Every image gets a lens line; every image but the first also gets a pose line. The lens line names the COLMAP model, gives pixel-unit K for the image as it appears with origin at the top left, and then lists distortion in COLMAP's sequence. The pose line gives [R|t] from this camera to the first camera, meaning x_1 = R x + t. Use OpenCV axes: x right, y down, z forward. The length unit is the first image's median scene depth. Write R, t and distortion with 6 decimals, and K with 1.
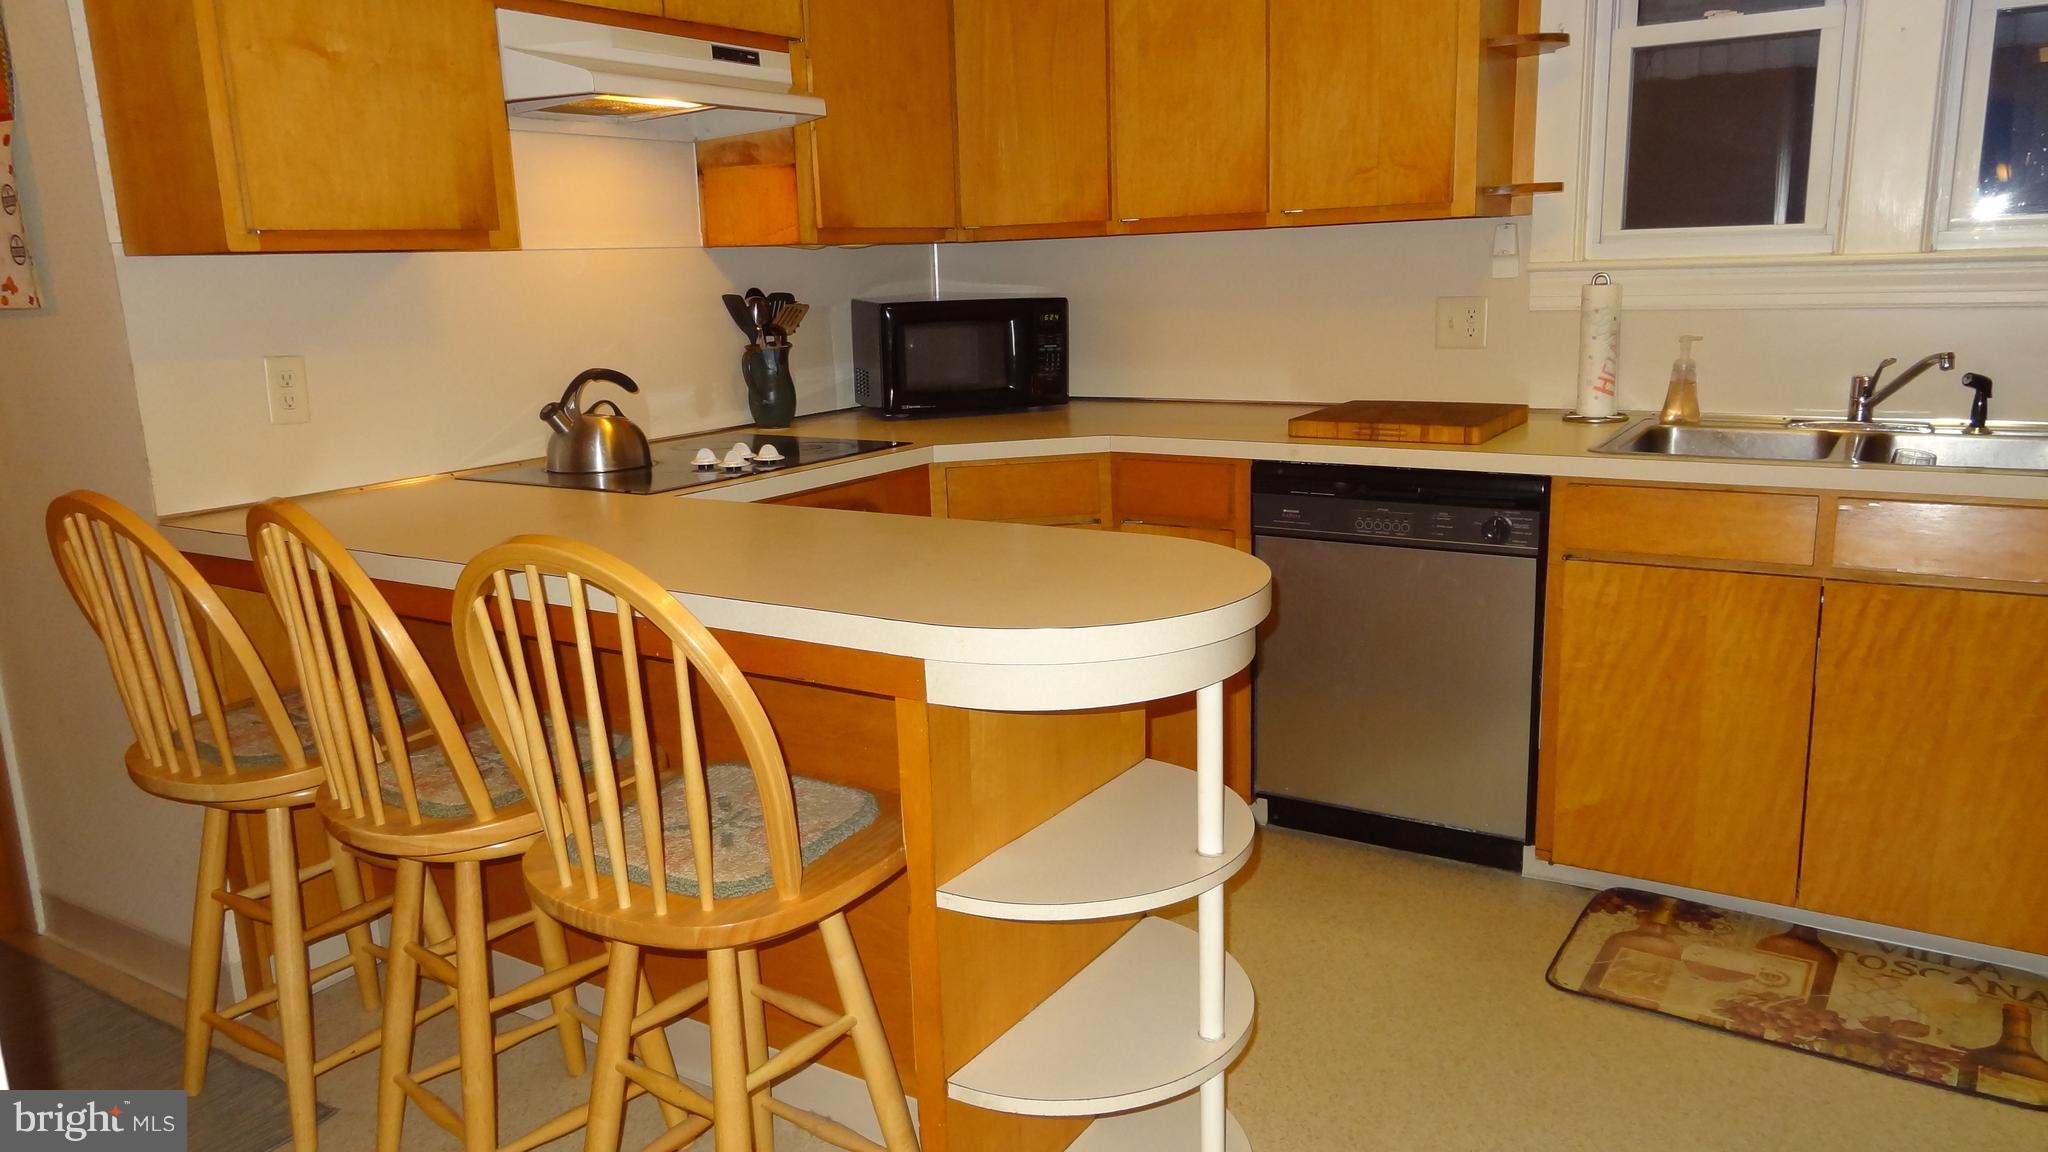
lens RADIAL K [[1435.2, 0, 1032.8], [0, 1435.2, 575.4], [0, 0, 1]] dist [-0.002553, 0.006573]
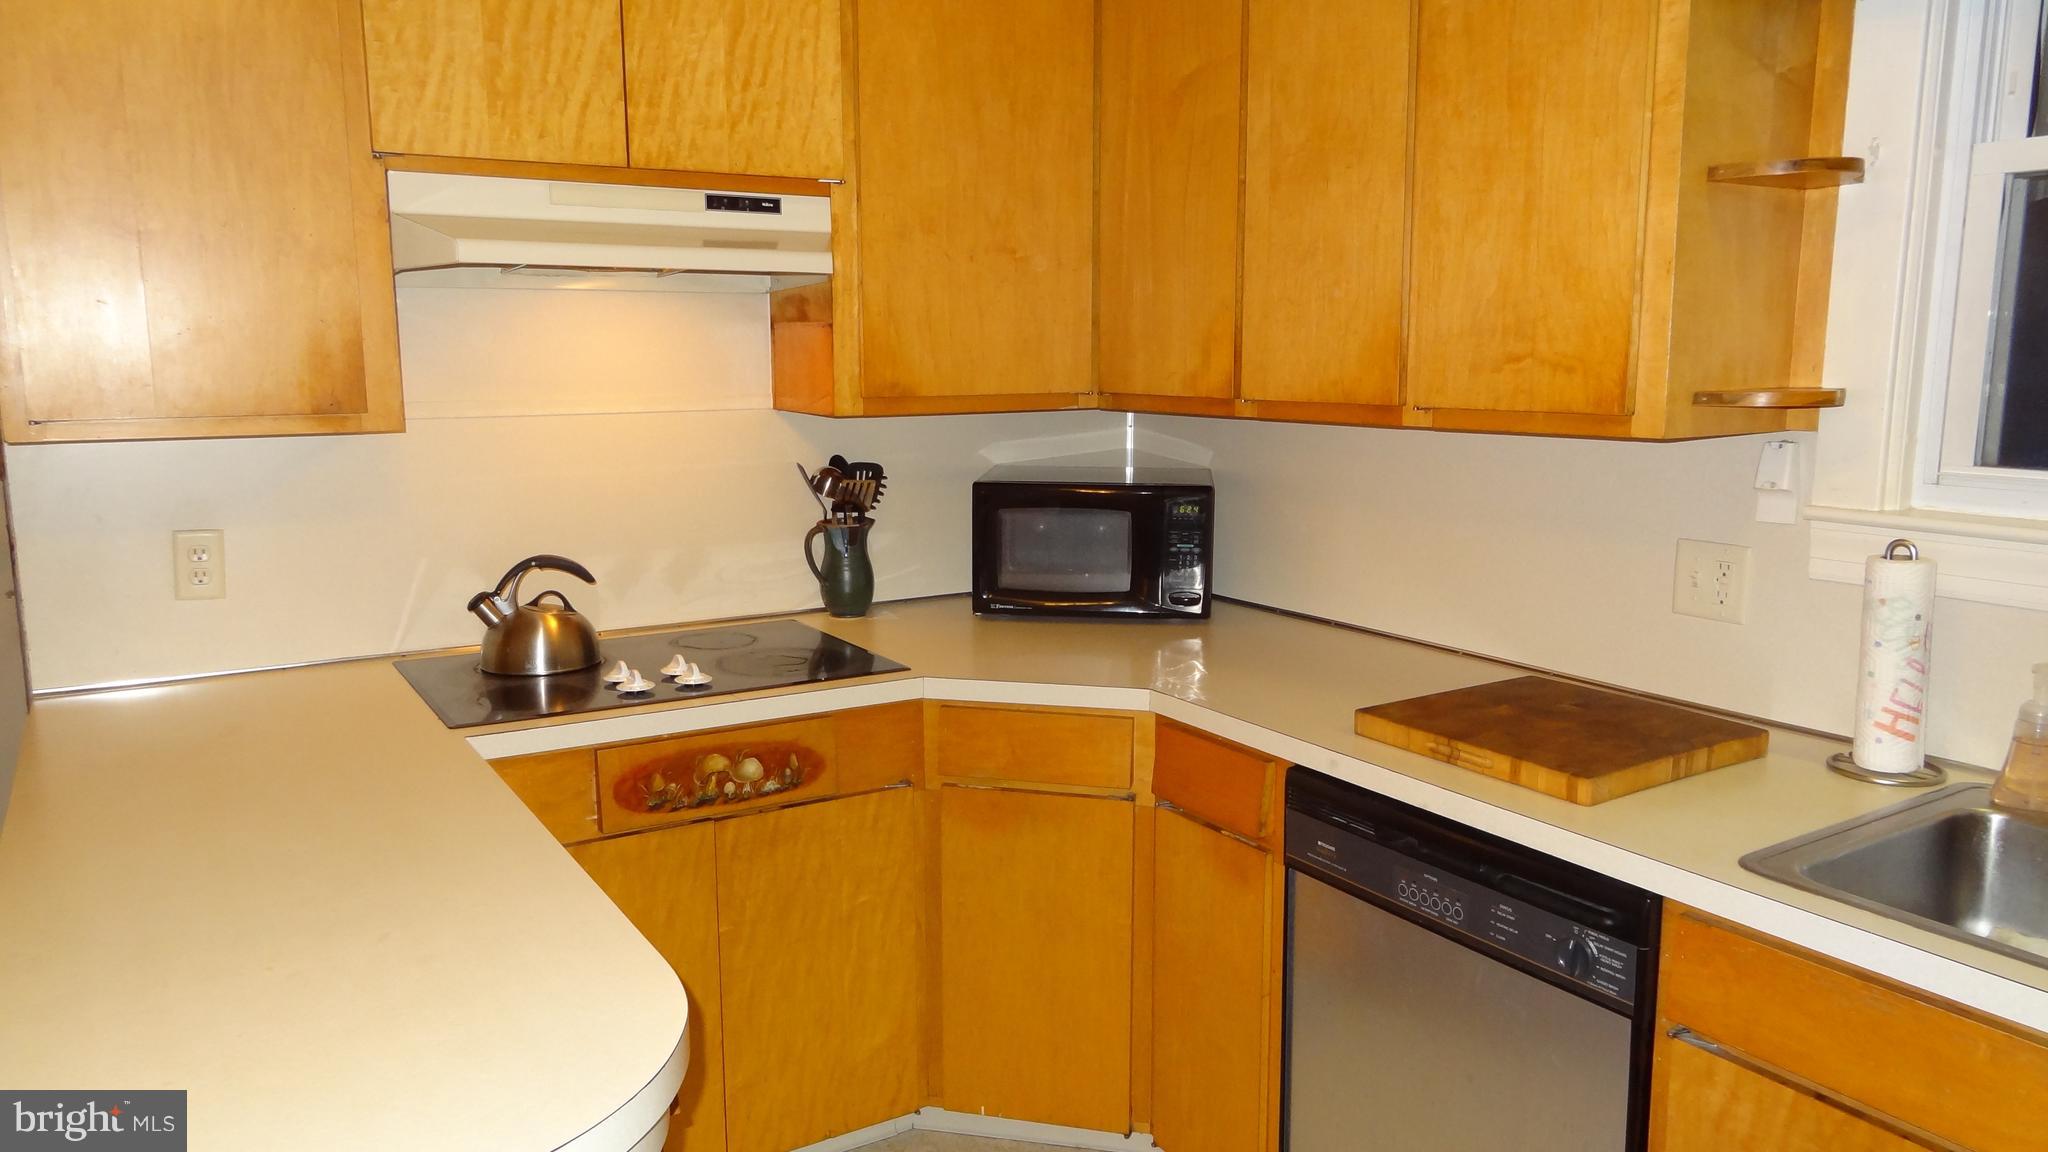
lens RADIAL K [[1435.2, 0, 1019.2], [0, 1435.2, 579.9], [0, 0, 1]] dist [-0.002553, 0.006573]
pose [[0.901823, 0.101338, -0.420055, 0.313759], [-0.119741, 0.992649, -0.017598, -0.137694], [0.415184, 0.066168, 0.907328, 0.291011]]
